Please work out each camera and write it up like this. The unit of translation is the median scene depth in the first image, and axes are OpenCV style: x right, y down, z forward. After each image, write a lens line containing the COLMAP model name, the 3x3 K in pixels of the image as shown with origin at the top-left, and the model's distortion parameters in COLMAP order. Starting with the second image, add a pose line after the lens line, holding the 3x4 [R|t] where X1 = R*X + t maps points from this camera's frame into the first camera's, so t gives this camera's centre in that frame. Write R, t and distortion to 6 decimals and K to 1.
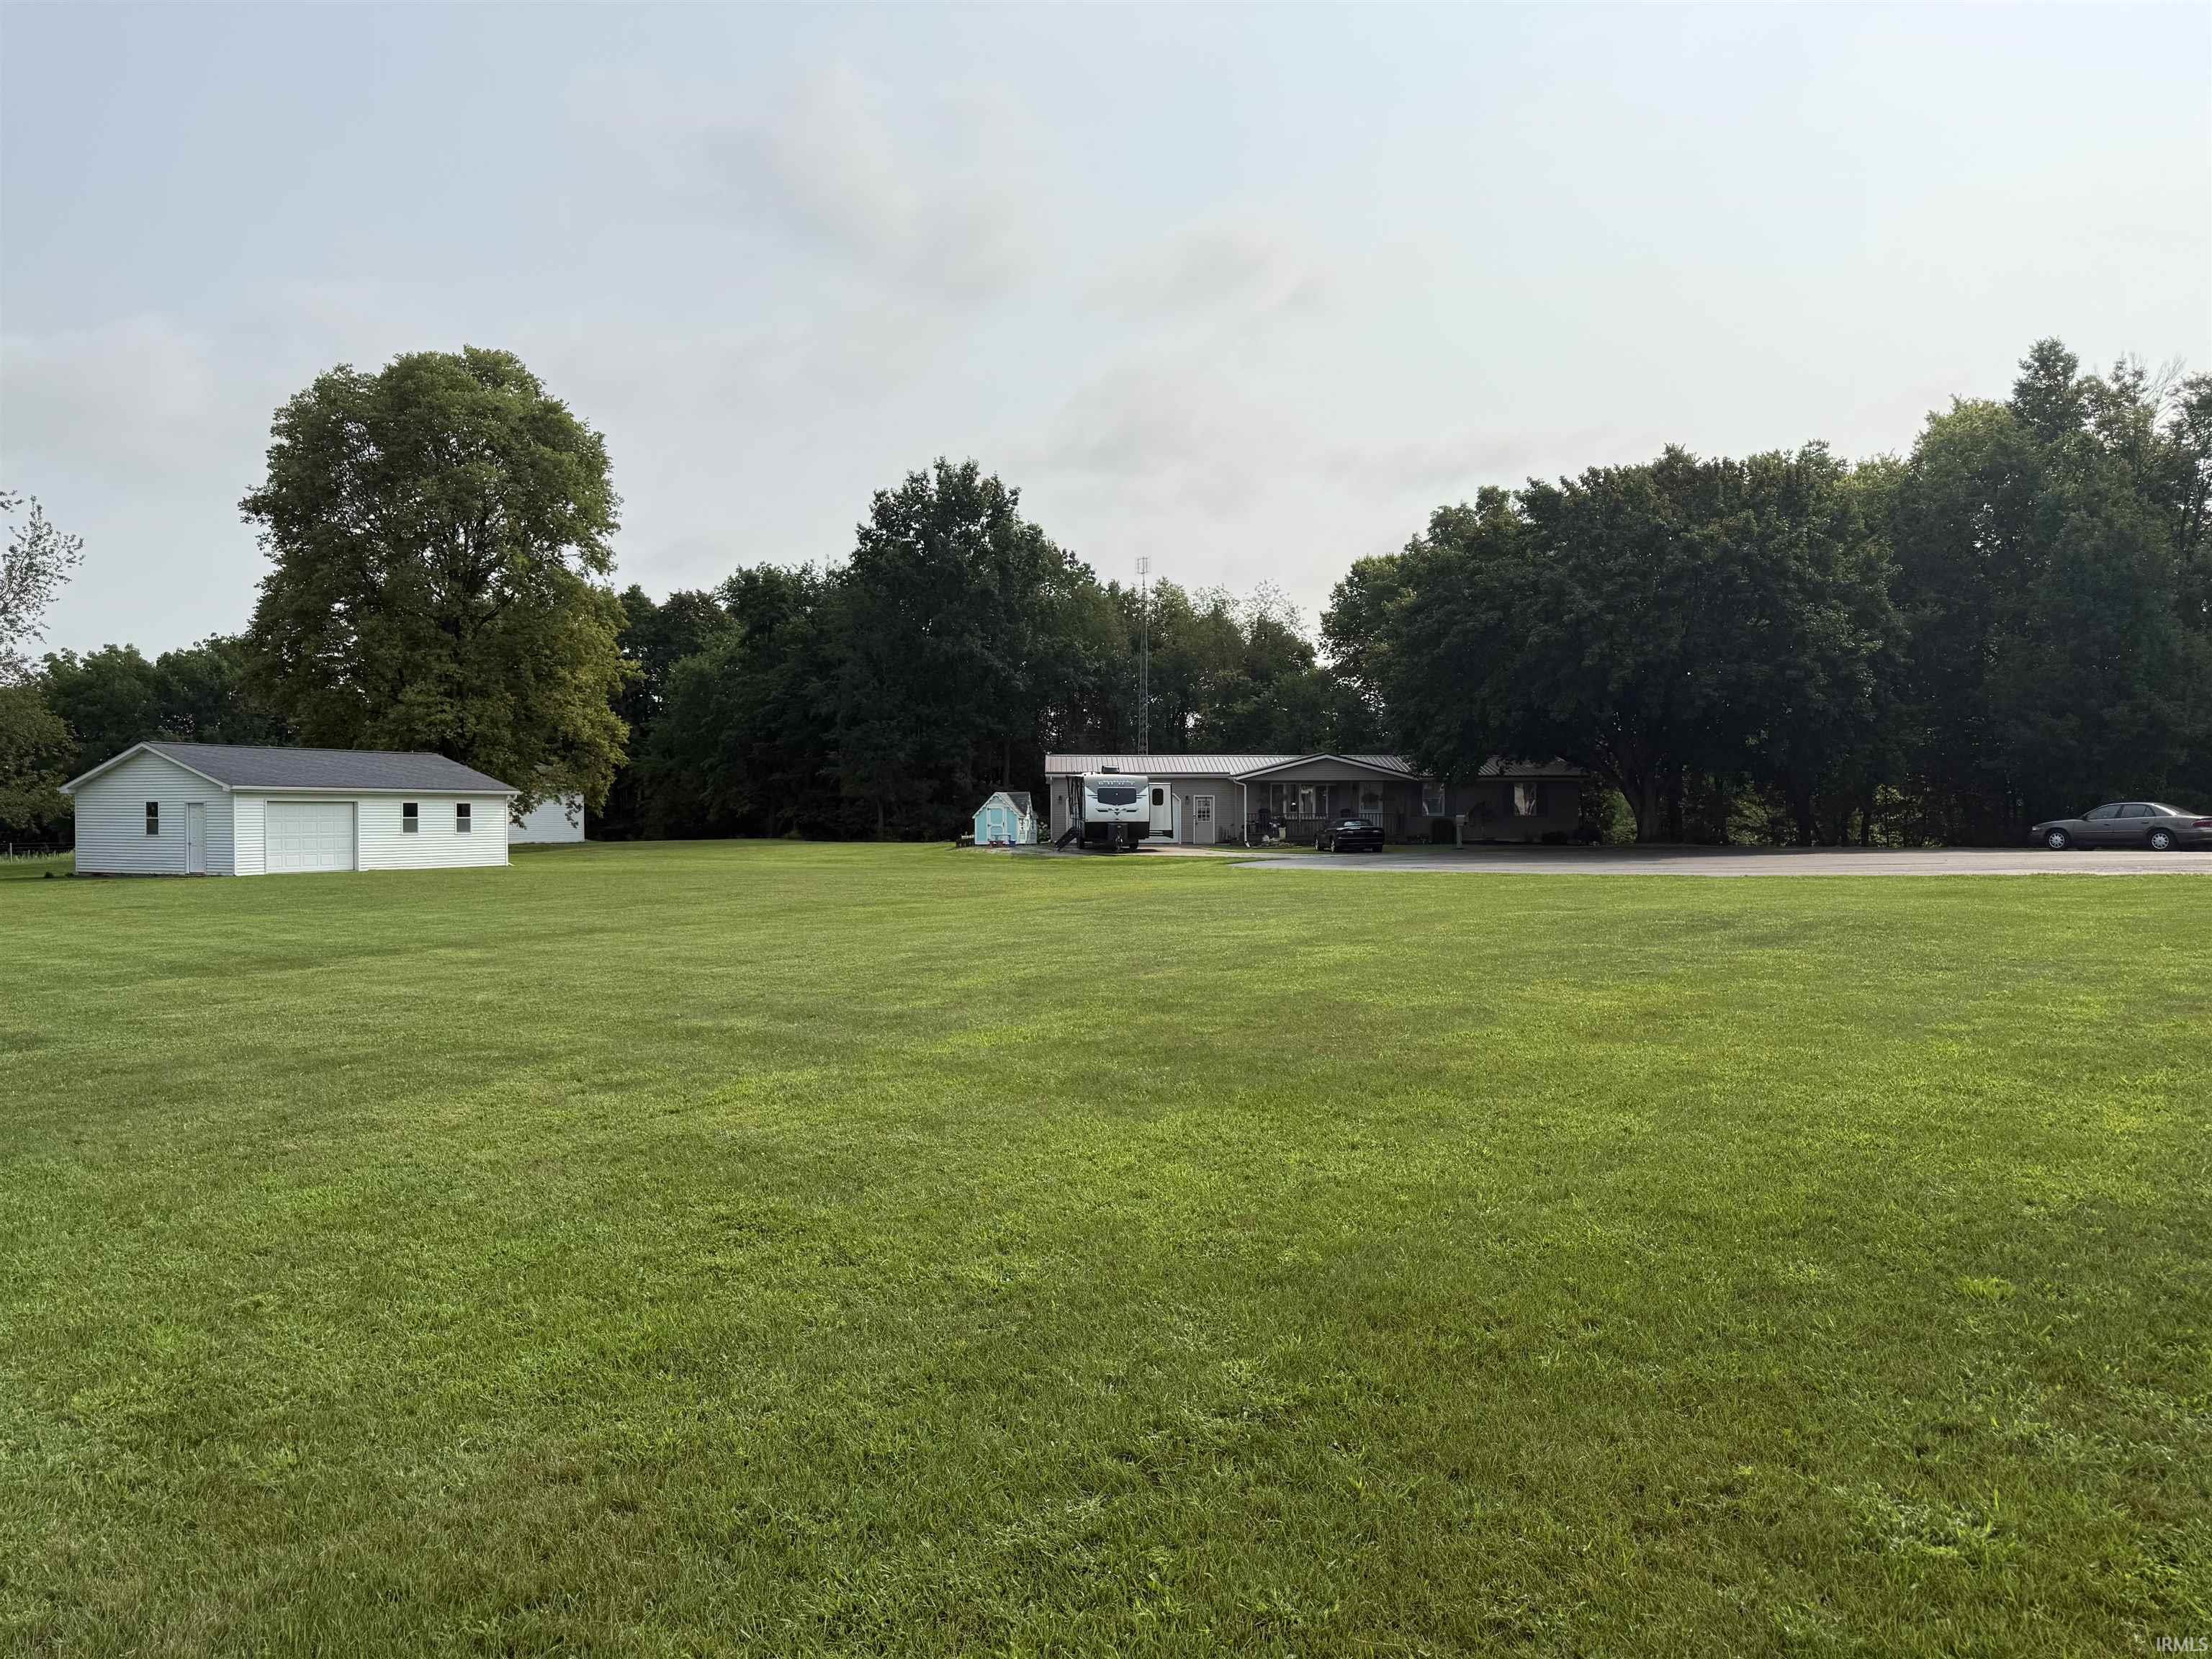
lens RADIAL K [[1551.1, 0, 1102.9], [0, 1551.1, 825.0], [0, 0, 1]] dist [0.086426, -0.106265]
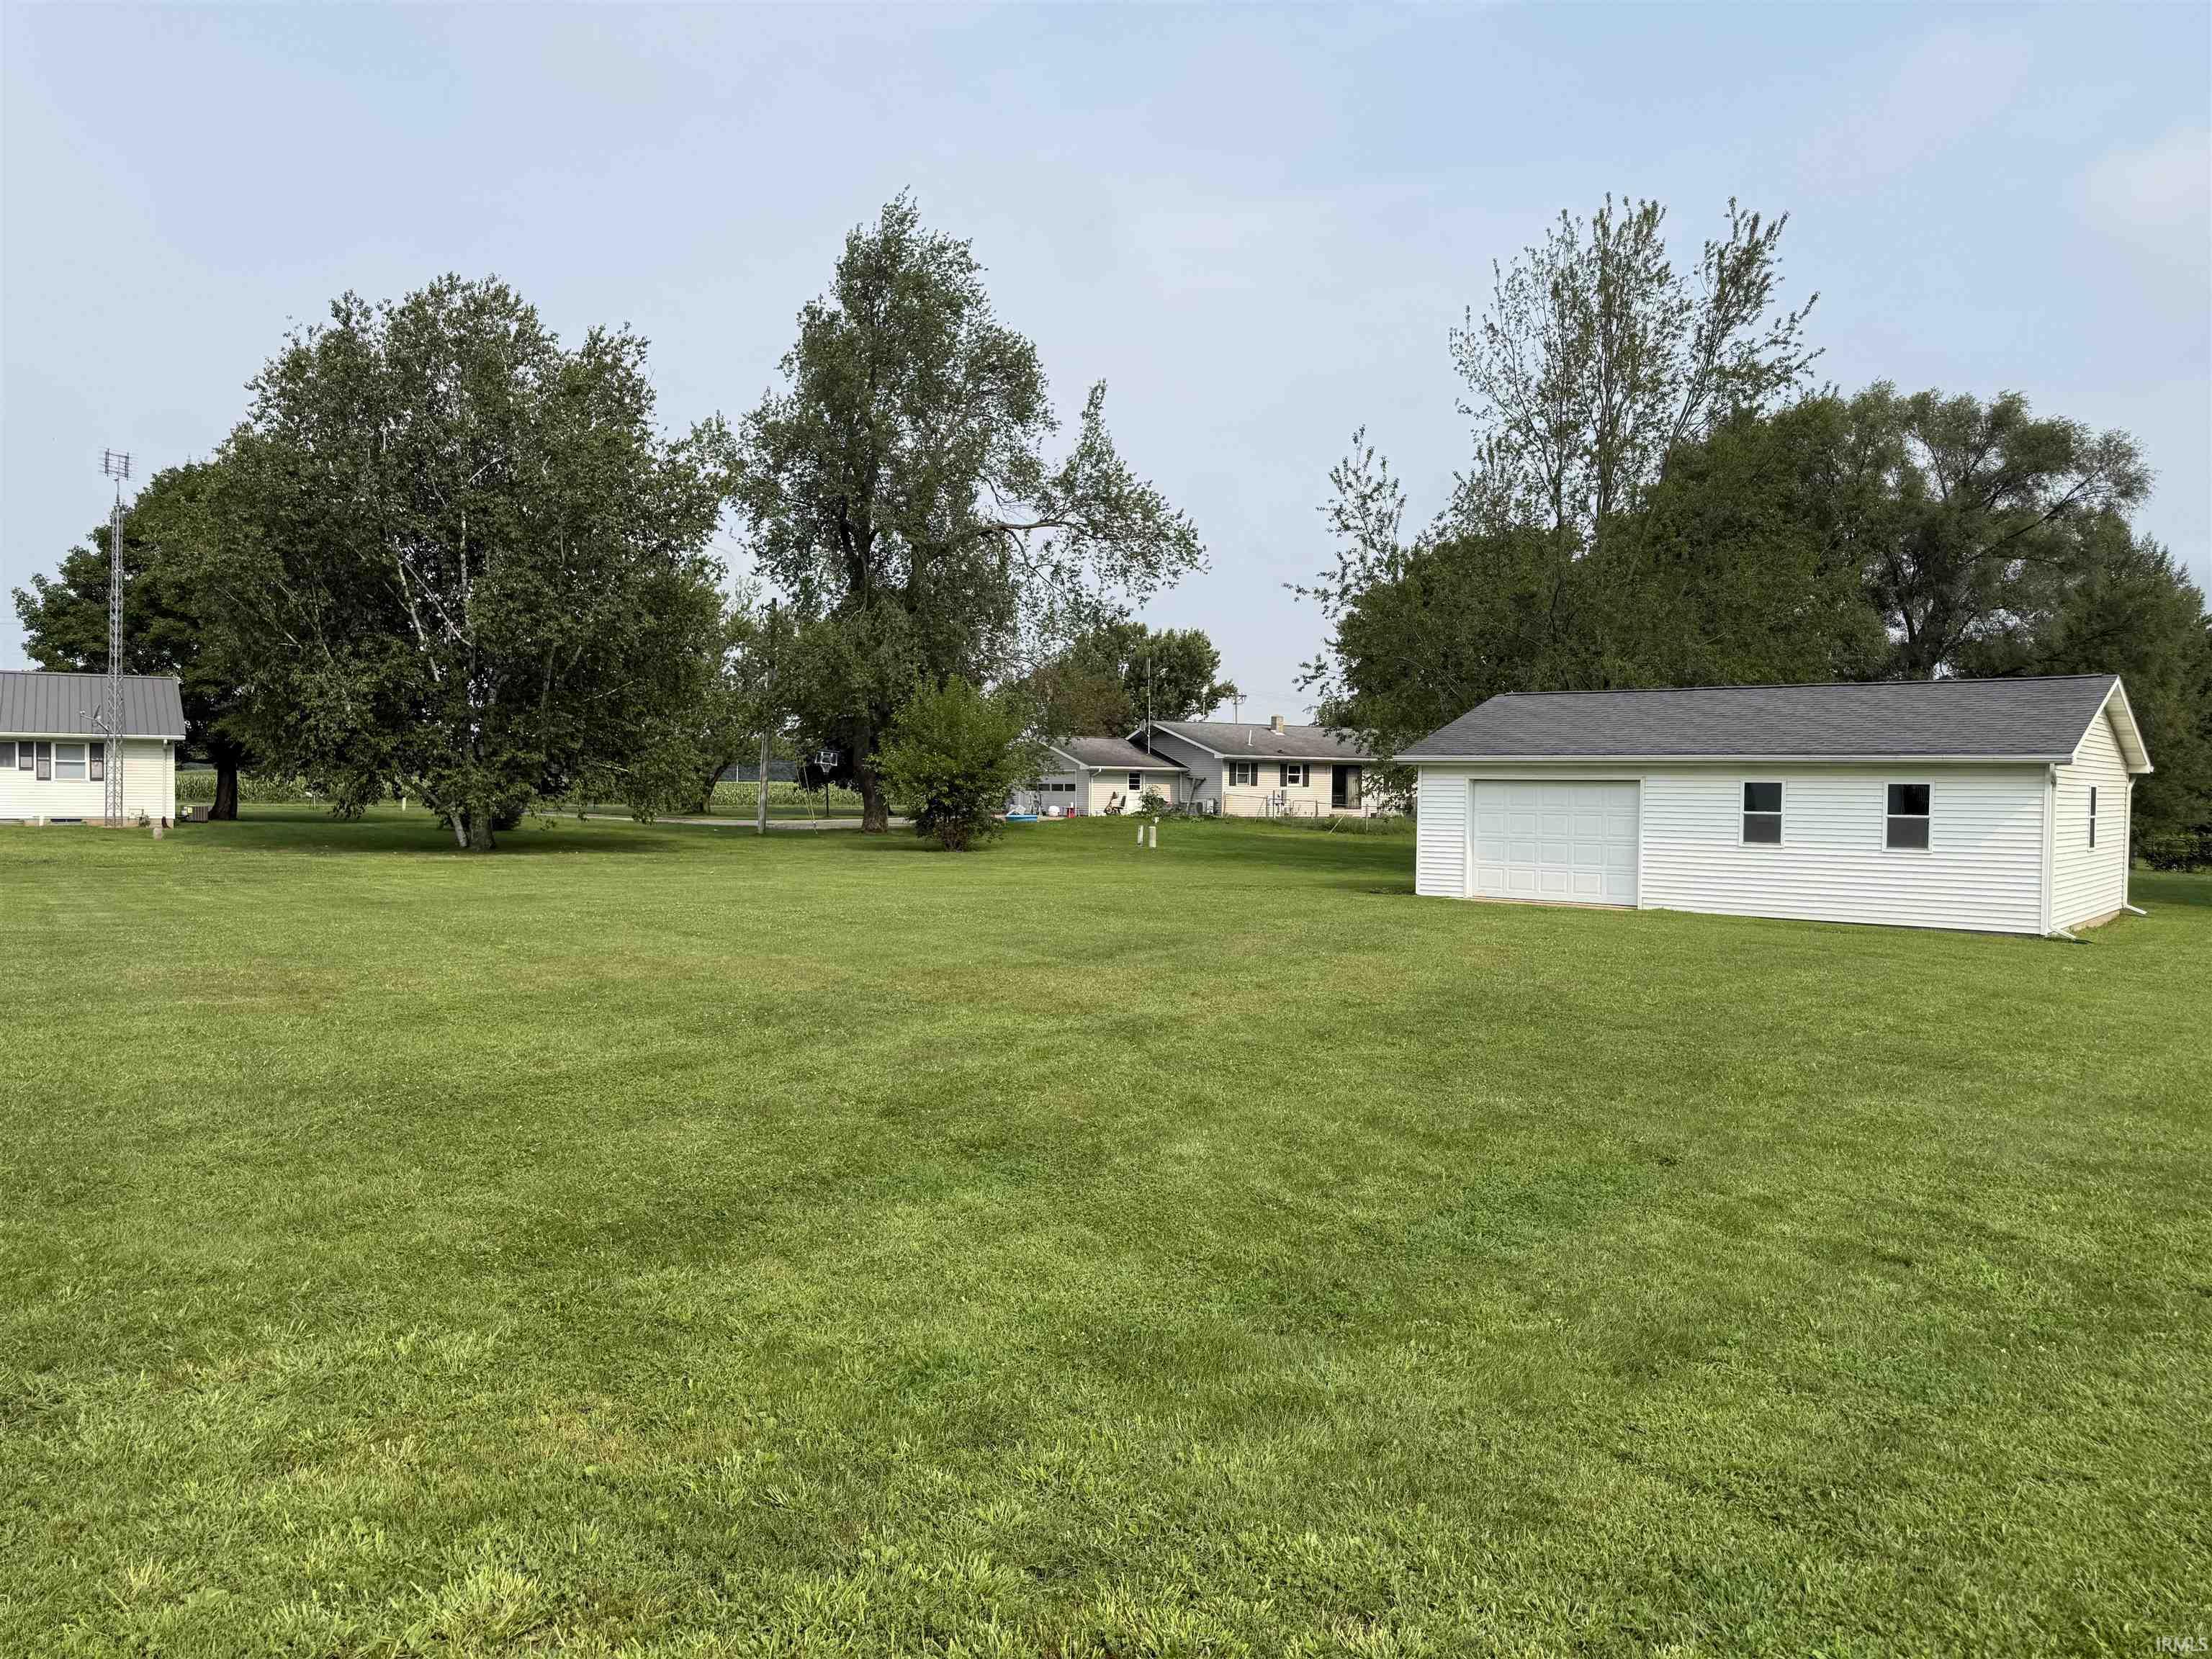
lens RADIAL K [[1551.1, 0, 1102.6], [0, 1551.1, 844.8], [0, 0, 1]] dist [0.086426, -0.106265]
pose [[-0.246539, 0.026666, -0.968766, 0.084781], [-0.022067, 0.999208, 0.033119, -0.006407], [0.968882, 0.029543, -0.245755, 0.948871]]
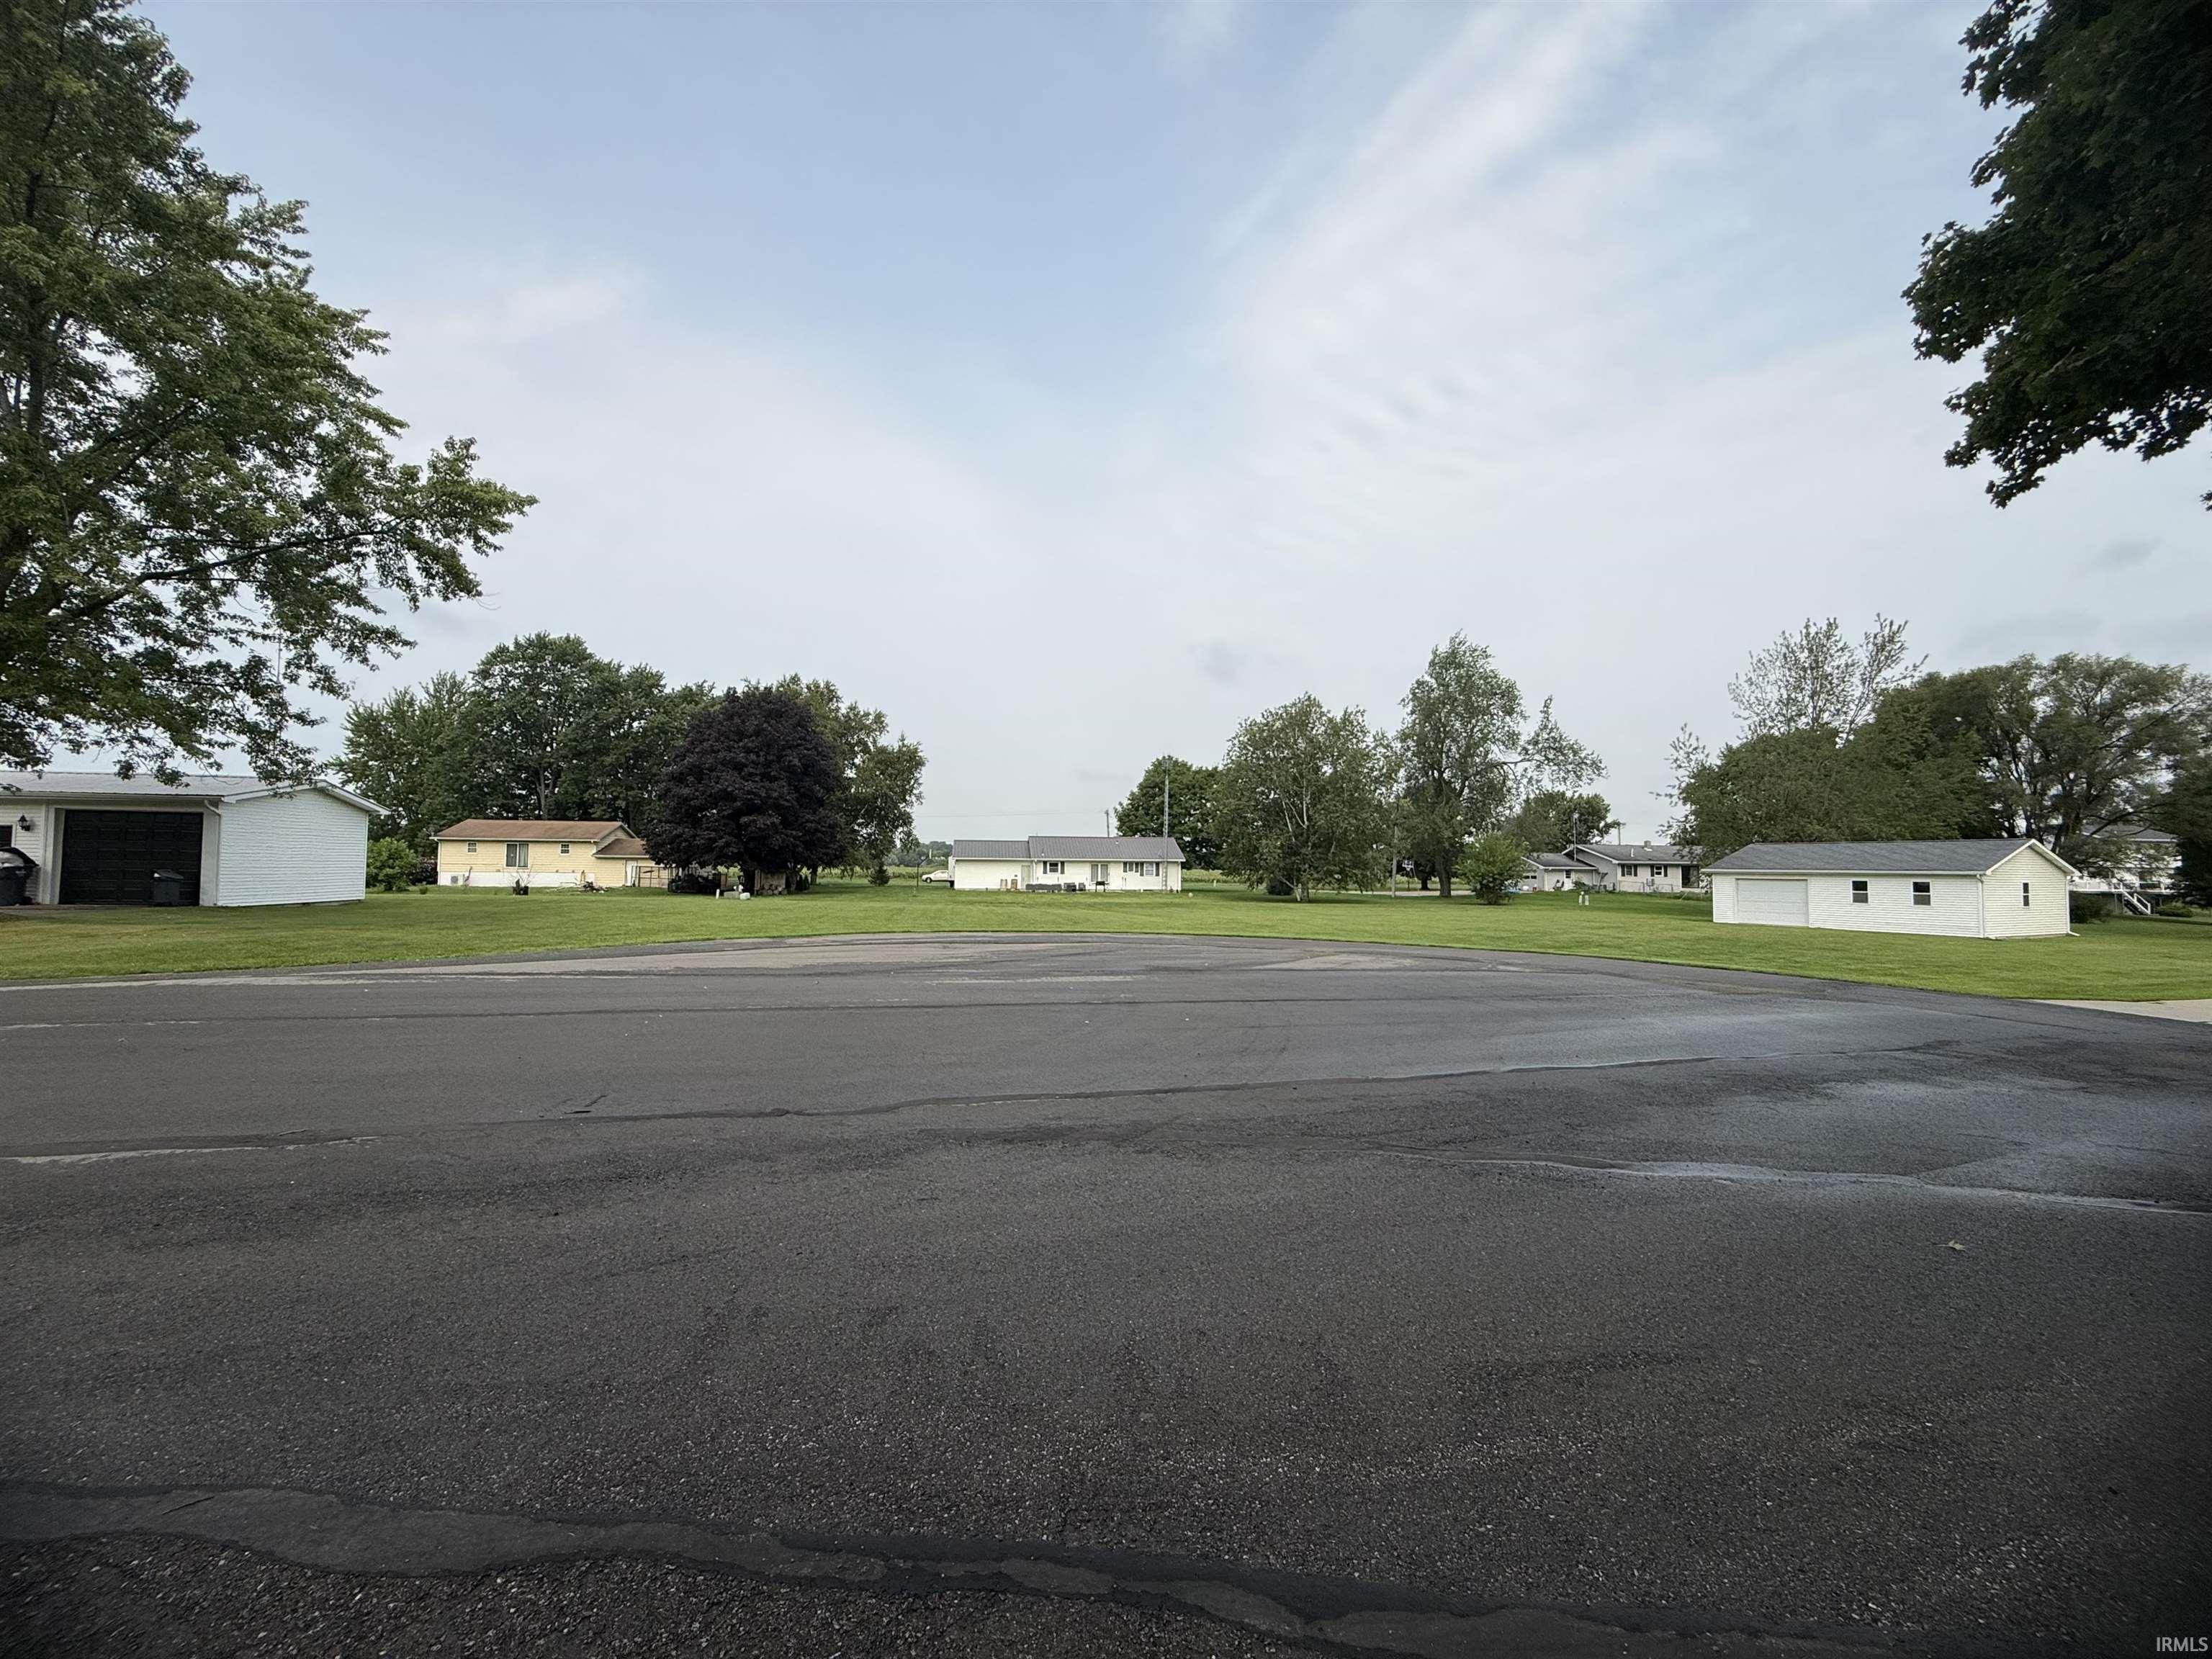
lens RADIAL K [[882.2, 0, 1106.6], [0, 882.2, 828.8], [0, 0, 1]] dist [0.000976, -0.000122]
pose [[-0.633319, -0.047093, -0.772456, 0.548548], [-0.019925, 0.998808, -0.044557, -0.012174], [0.773634, -0.012828, -0.633503, 1.009512]]
